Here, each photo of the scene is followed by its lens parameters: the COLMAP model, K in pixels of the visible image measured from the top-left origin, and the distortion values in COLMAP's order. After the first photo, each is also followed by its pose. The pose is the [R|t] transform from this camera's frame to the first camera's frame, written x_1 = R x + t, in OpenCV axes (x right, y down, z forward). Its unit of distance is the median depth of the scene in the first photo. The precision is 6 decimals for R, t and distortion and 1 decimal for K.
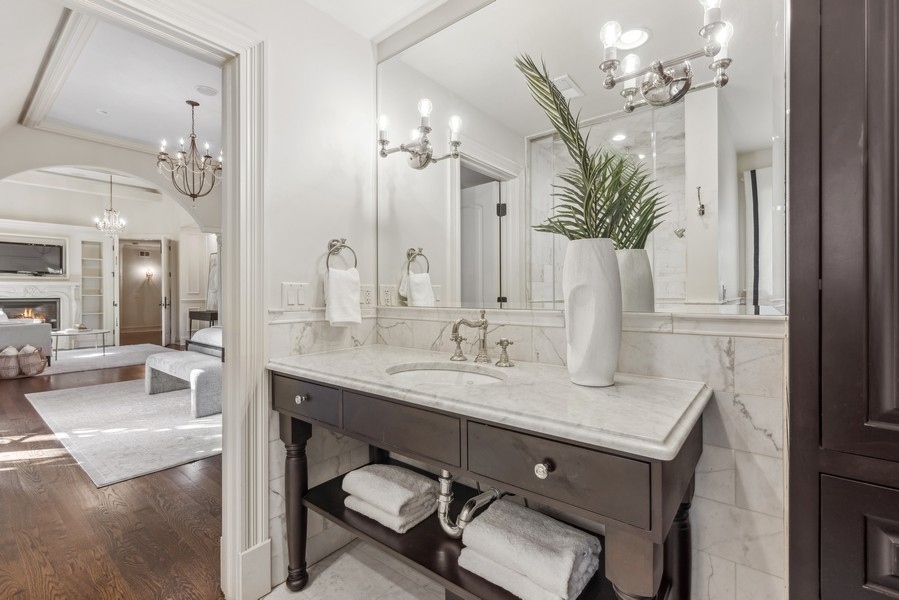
lens RADIAL K [[399.1, 0, 454.5], [0, 399.1, 293.3], [0, 0, 1]] dist [-0.001602, -0.000082]
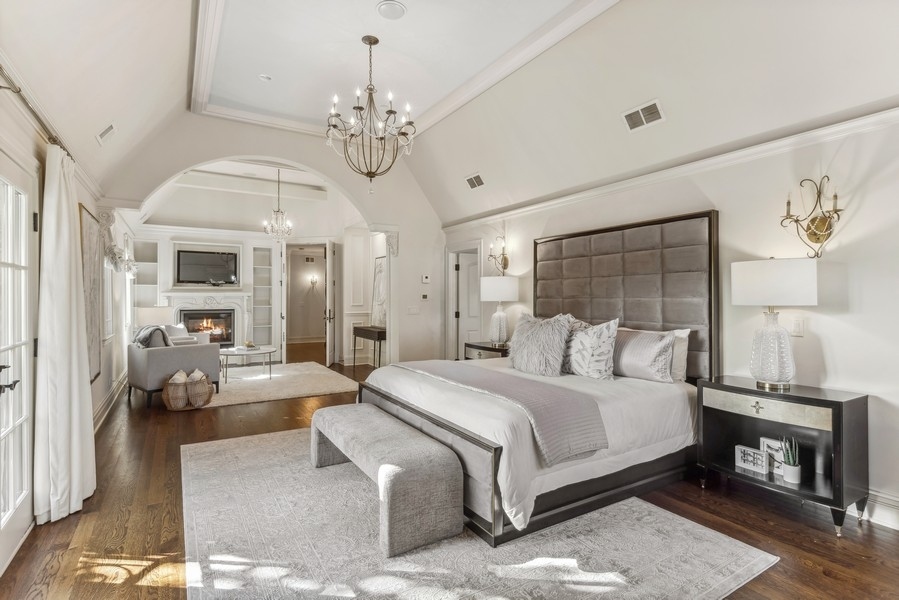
lens RADIAL K [[446.1, 0, 455.0], [0, 446.1, 294.7], [0, 0, 1]] dist [0.002881, -0.000836]
pose [[0.941279, 0.002491, -0.337621, -0.148073], [-0.004252, 0.999981, -0.004474, -0.019797], [0.337604, 0.005647, 0.941271, 0.187259]]
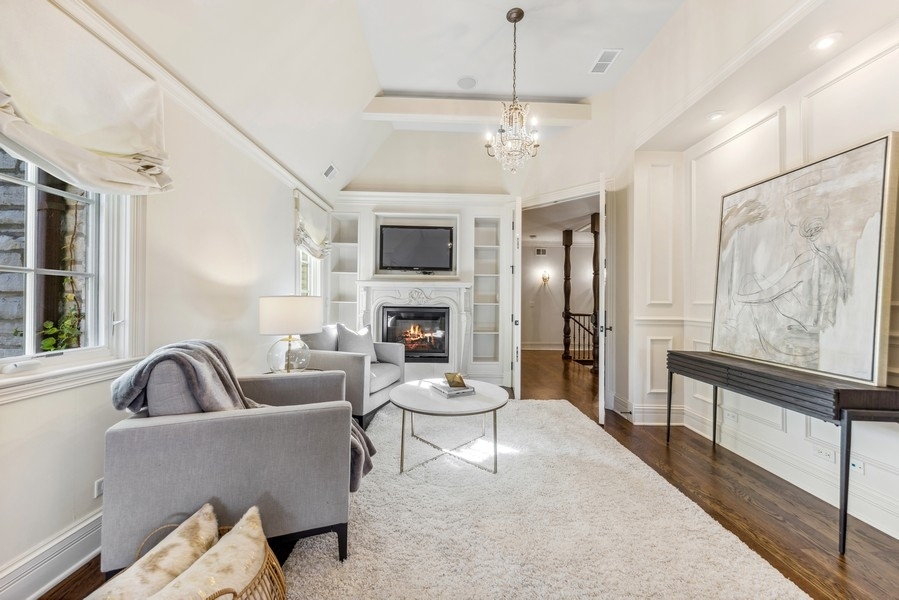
lens RADIAL K [[329.5, 0, 451.1], [0, 329.5, 298.8], [0, 0, 1]] dist [0.000162, 0.000002]
pose [[0.638672, 0.006741, -0.769450, -0.568443], [-0.014431, 0.999891, -0.003218, -0.000465], [0.769344, 0.013159, 0.638699, 0.652758]]
